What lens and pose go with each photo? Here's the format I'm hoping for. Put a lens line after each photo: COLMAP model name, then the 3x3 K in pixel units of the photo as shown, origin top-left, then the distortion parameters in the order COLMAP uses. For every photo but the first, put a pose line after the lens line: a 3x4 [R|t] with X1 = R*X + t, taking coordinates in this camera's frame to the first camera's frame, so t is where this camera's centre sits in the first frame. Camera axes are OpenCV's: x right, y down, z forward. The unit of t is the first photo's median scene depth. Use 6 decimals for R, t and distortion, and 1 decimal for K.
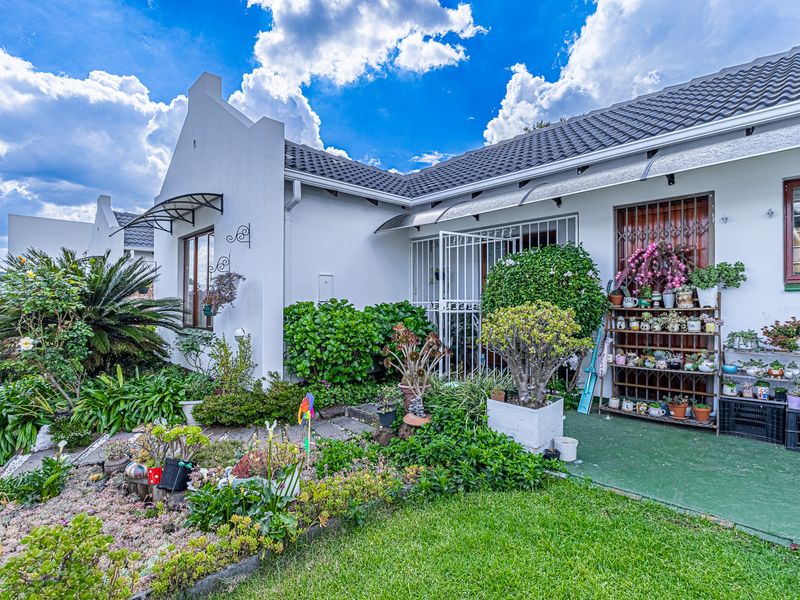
lens RADIAL K [[416.3, 0, 400.0], [0, 416.3, 300.0], [0, 0, 1]] dist [-0.016089, 0.000872]
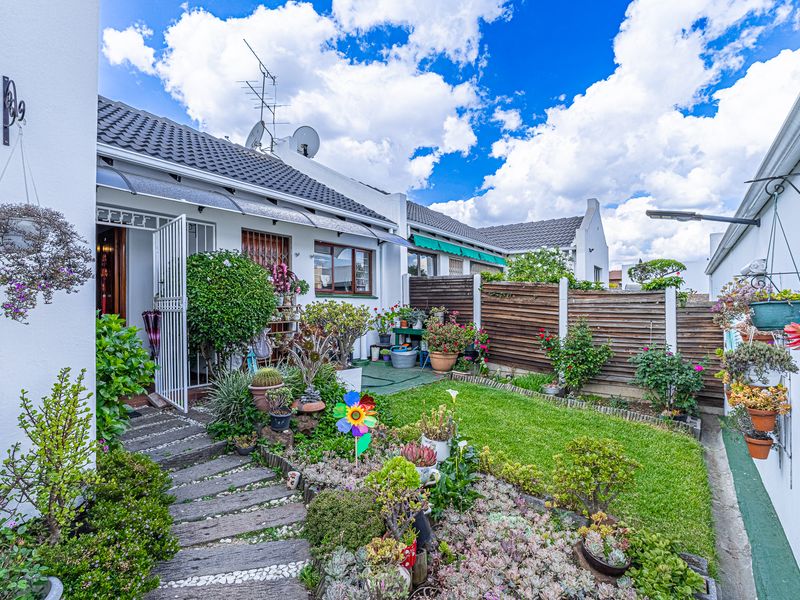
lens RADIAL K [[416.3, 0, 400.0], [0, 416.3, 300.0], [0, 0, 1]] dist [-0.016089, 0.000872]
pose [[-0.204646, 0.025523, 0.978503, -0.959784], [0.004039, 0.999673, -0.025231, 0.037642], [-0.978828, -0.001211, -0.204682, 0.899158]]
